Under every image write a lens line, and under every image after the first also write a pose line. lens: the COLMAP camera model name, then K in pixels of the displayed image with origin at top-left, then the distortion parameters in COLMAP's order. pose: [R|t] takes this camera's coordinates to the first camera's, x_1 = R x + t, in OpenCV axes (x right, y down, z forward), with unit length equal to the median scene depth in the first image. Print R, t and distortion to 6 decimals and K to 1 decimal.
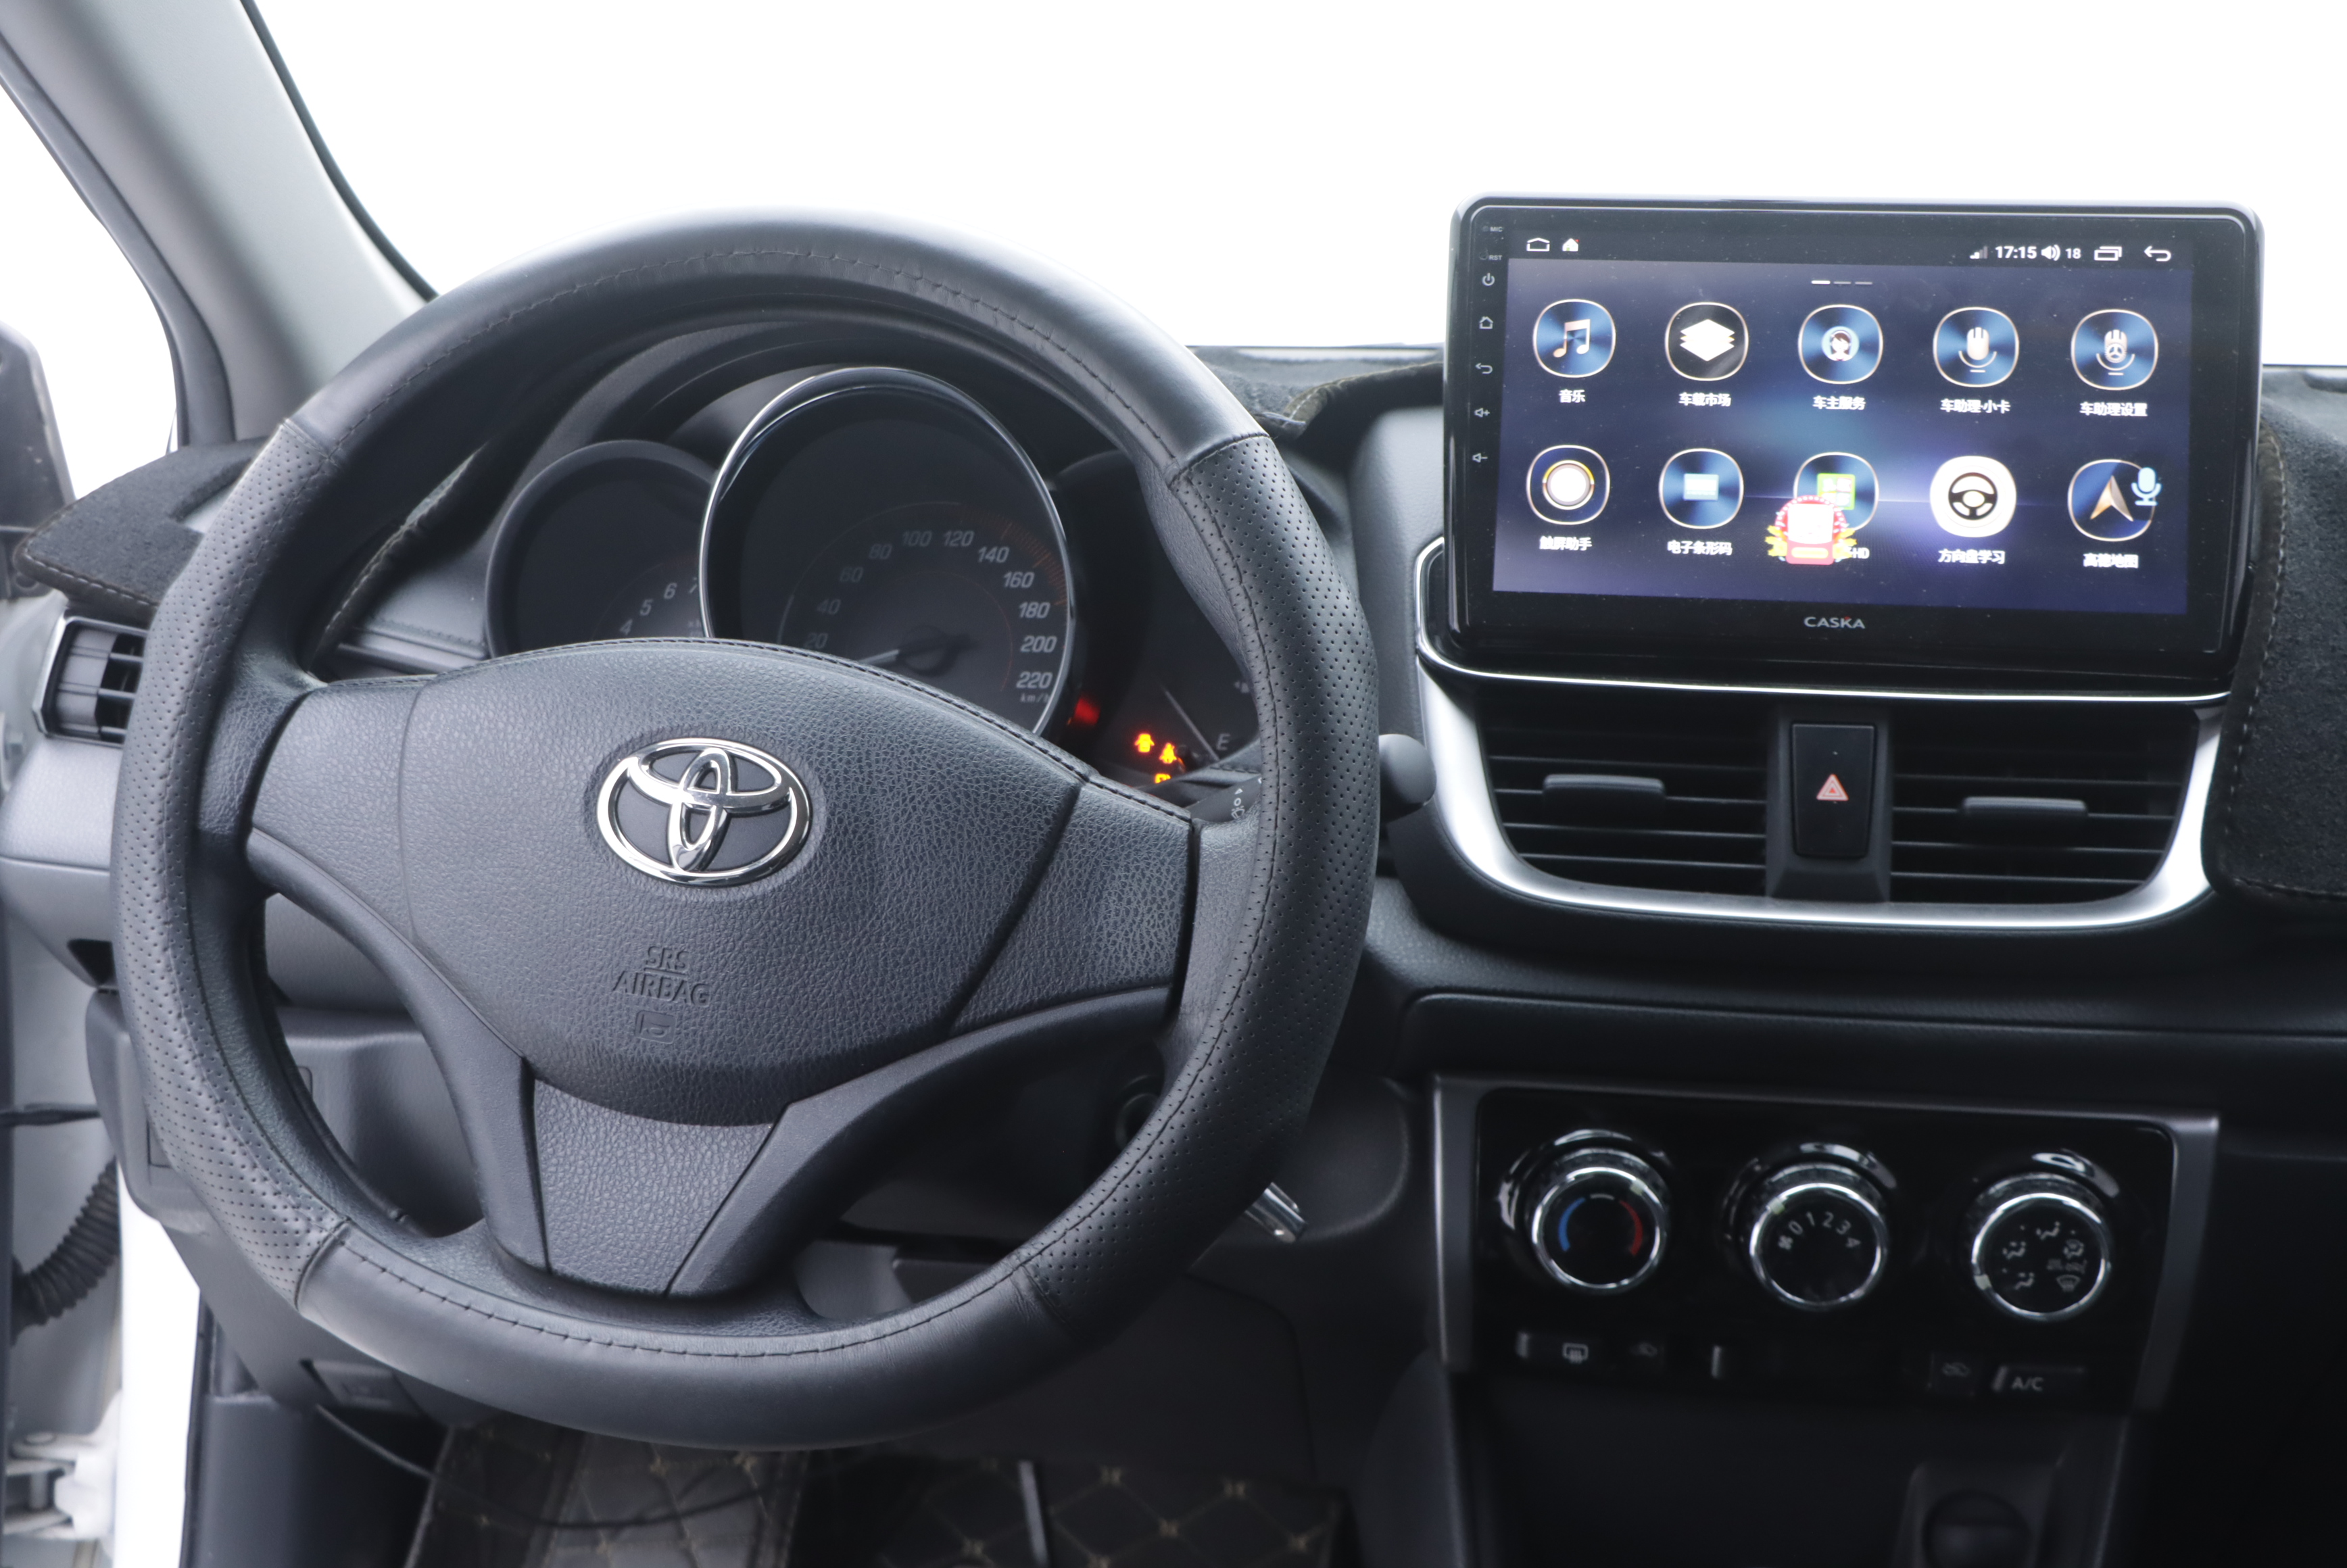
lens RADIAL K [[2863.9, 0, 1178.6], [0, 2863.9, 778.3], [0, 0, 1]] dist [-0.015559, 0.000000]
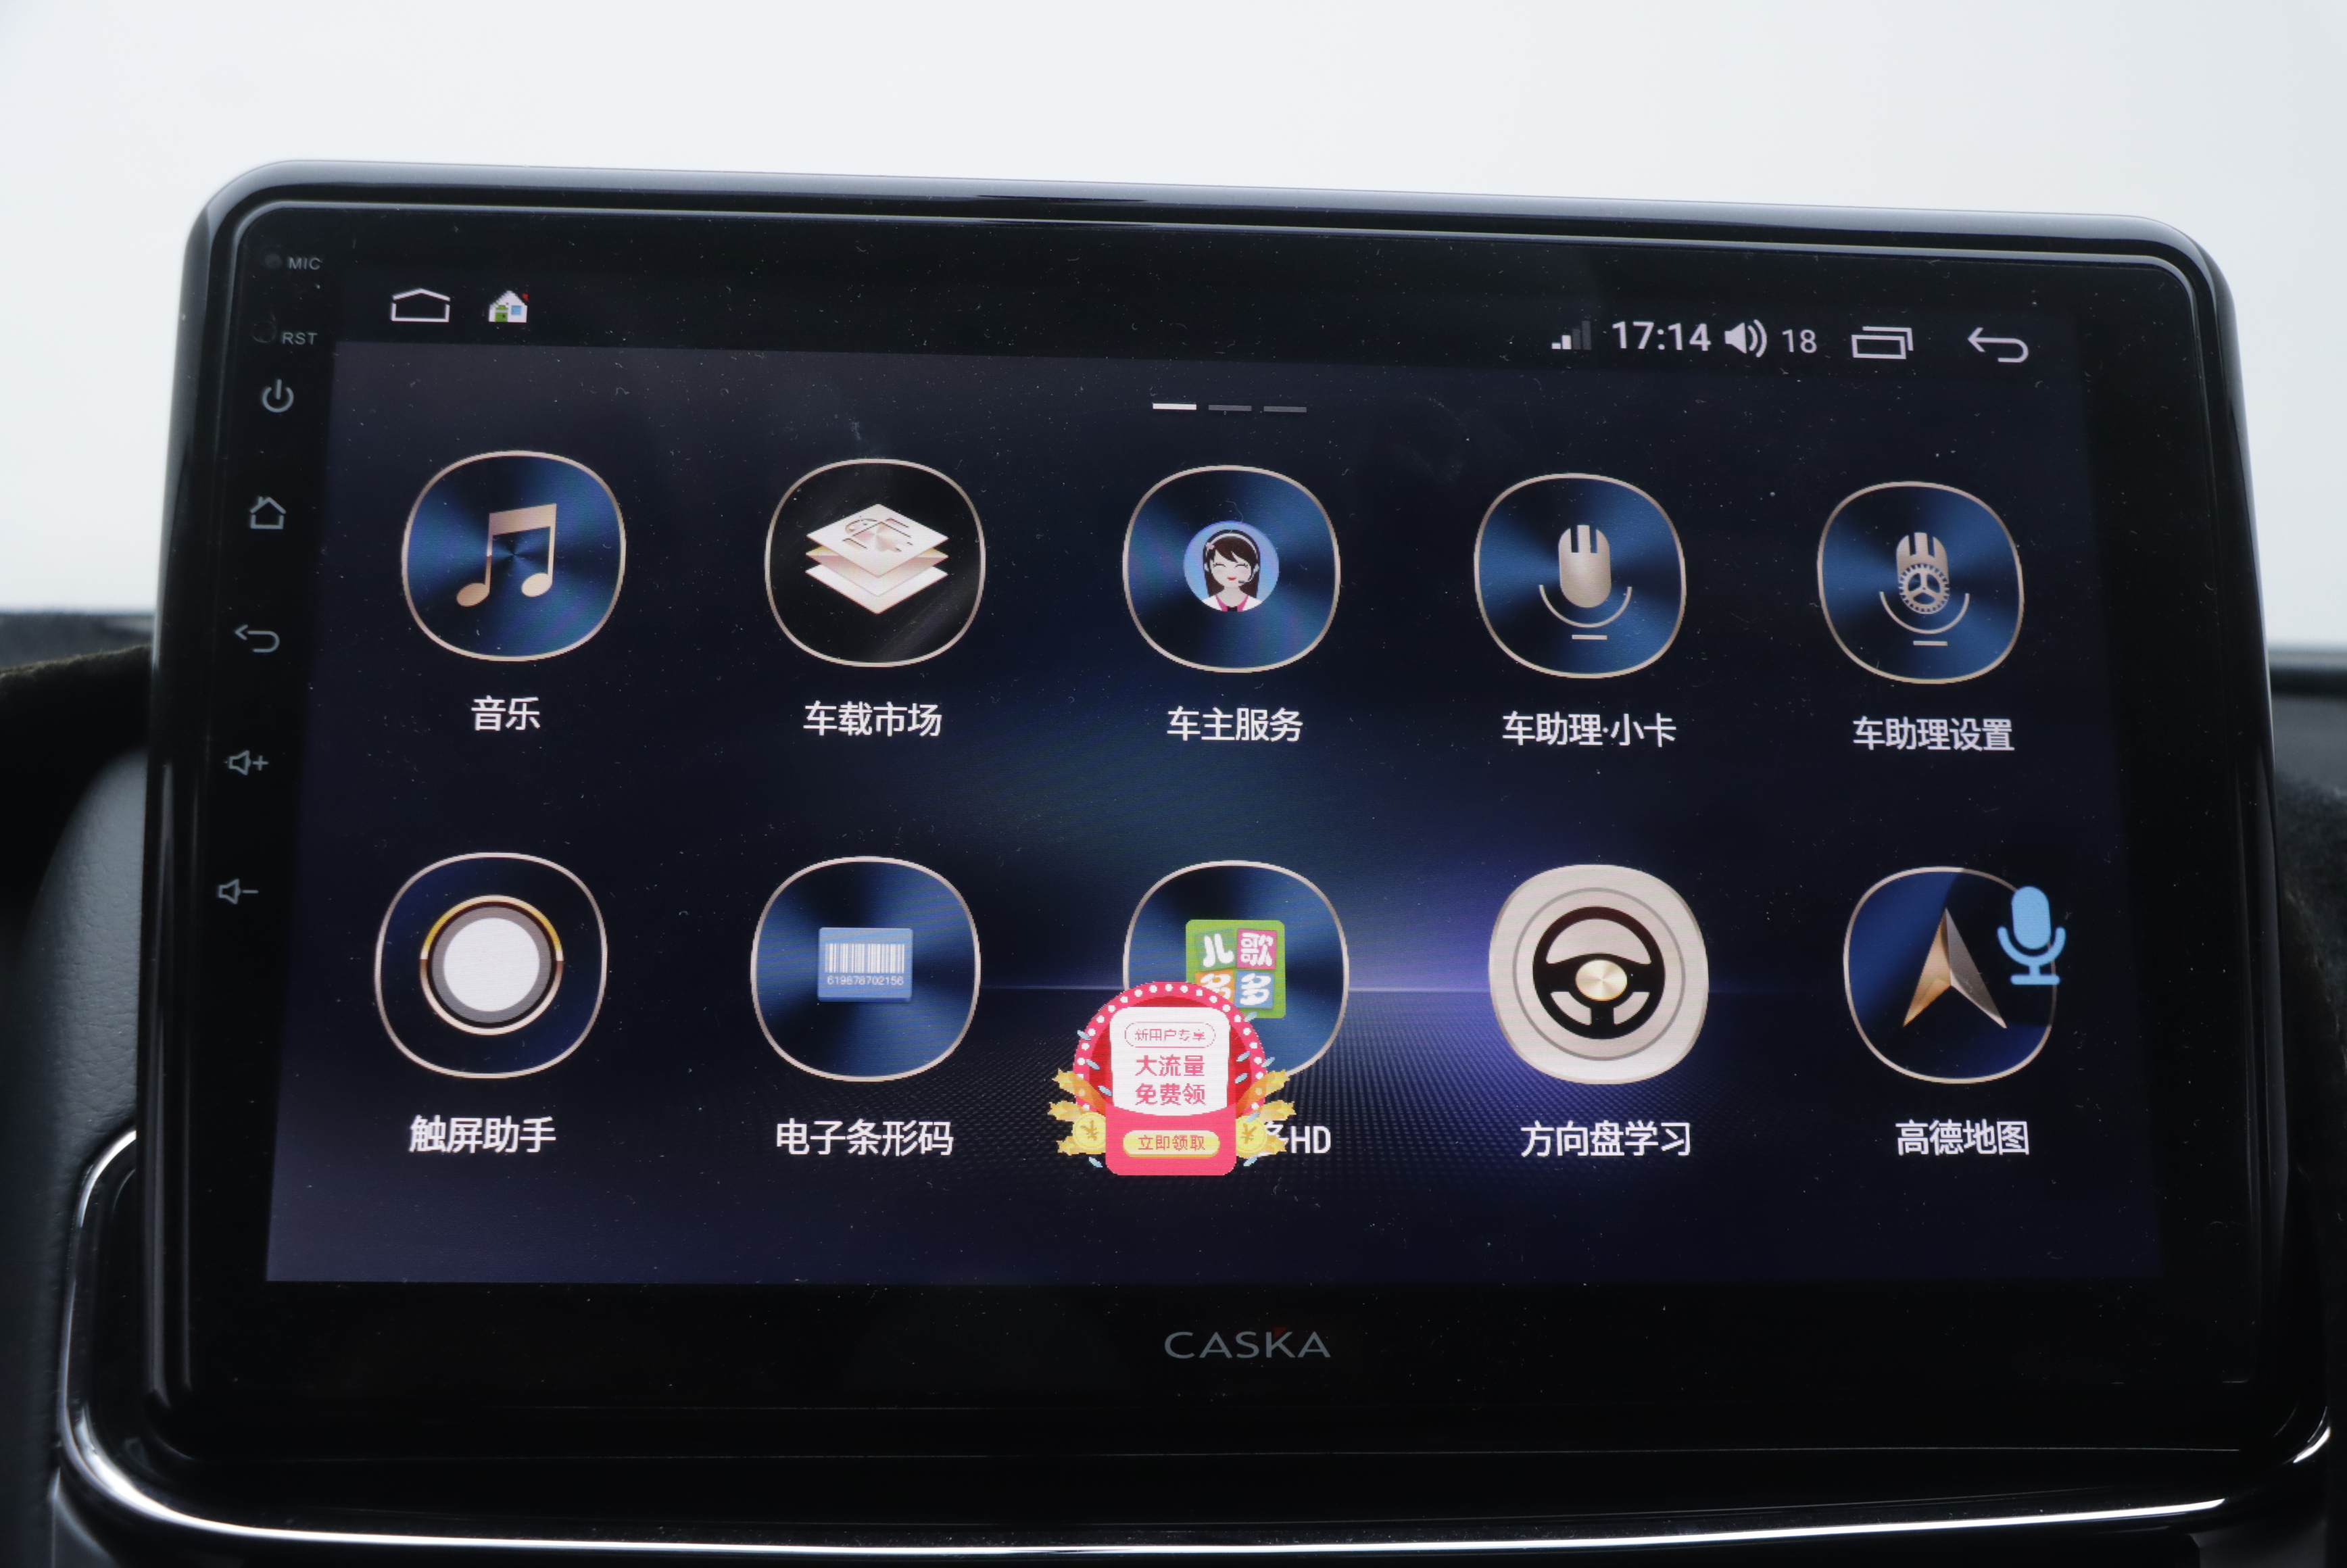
lens RADIAL K [[2863.9, 0, 1184.3], [0, 2863.9, 790.2], [0, 0, 1]] dist [-0.015559, 0.000000]
pose [[0.975614, -0.013742, 0.219064, 0.143664], [0.037756, 0.993669, -0.105815, -0.084089], [-0.216222, 0.111506, 0.969956, 0.644529]]
